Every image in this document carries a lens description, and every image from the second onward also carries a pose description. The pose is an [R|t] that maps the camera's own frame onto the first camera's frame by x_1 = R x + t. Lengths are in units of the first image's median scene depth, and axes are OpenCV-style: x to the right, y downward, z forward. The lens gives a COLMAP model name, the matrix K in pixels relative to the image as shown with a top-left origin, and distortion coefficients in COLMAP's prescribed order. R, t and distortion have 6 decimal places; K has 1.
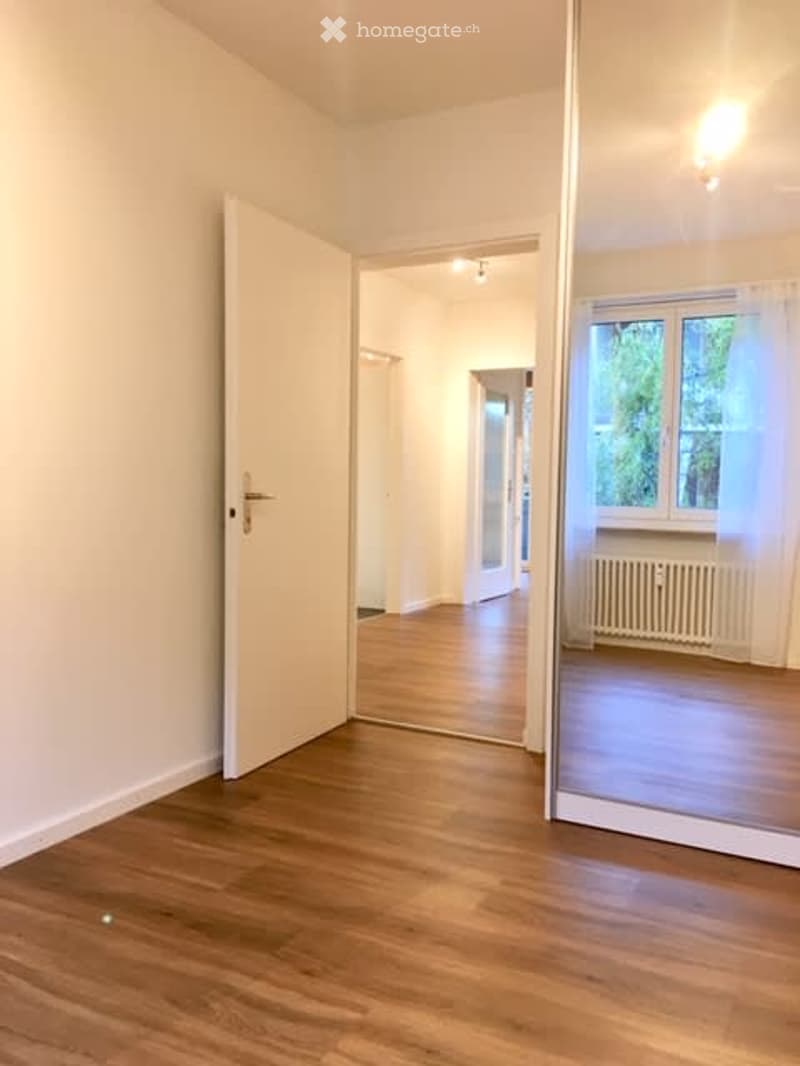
lens RADIAL K [[899.2, 0, 398.9], [0, 899.2, 531.9], [0, 0, 1]] dist [0.047149, -0.067971]
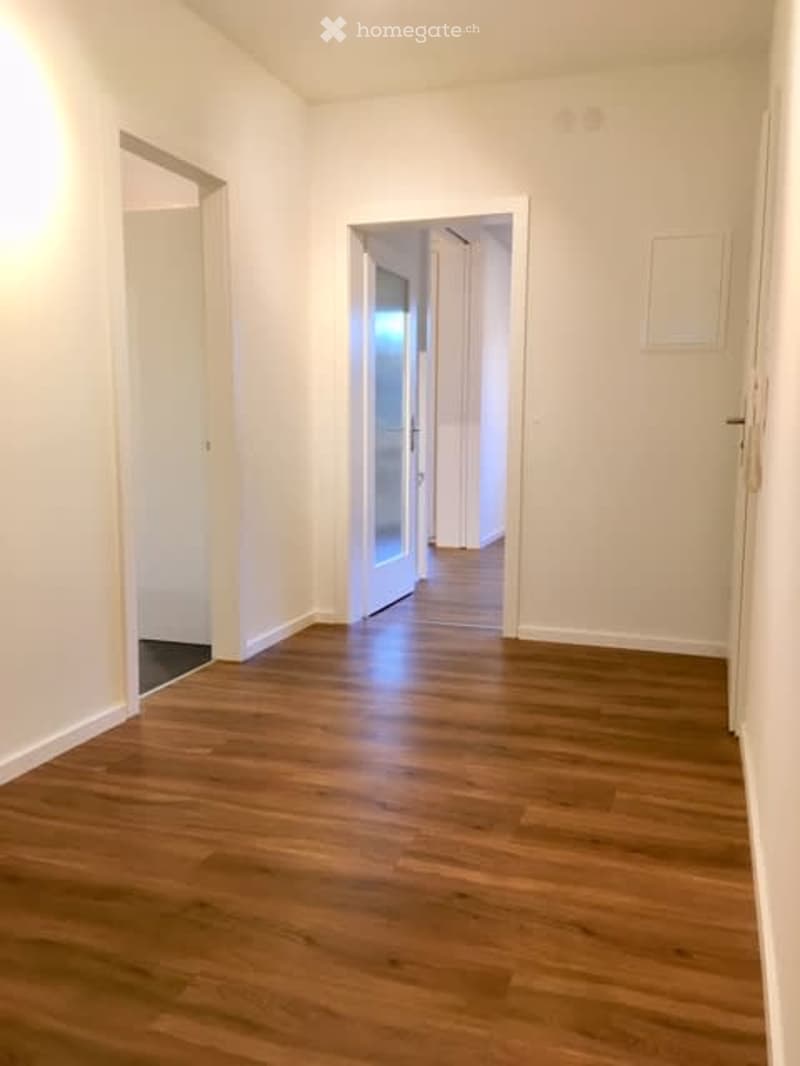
lens RADIAL K [[899.2, 0, 398.4], [0, 899.2, 535.7], [0, 0, 1]] dist [0.047149, -0.067971]
pose [[0.988184, -0.027272, 0.150827, 0.015965], [0.016267, 0.997146, 0.073717, -0.022658], [-0.152407, -0.070393, 0.985808, 0.404493]]
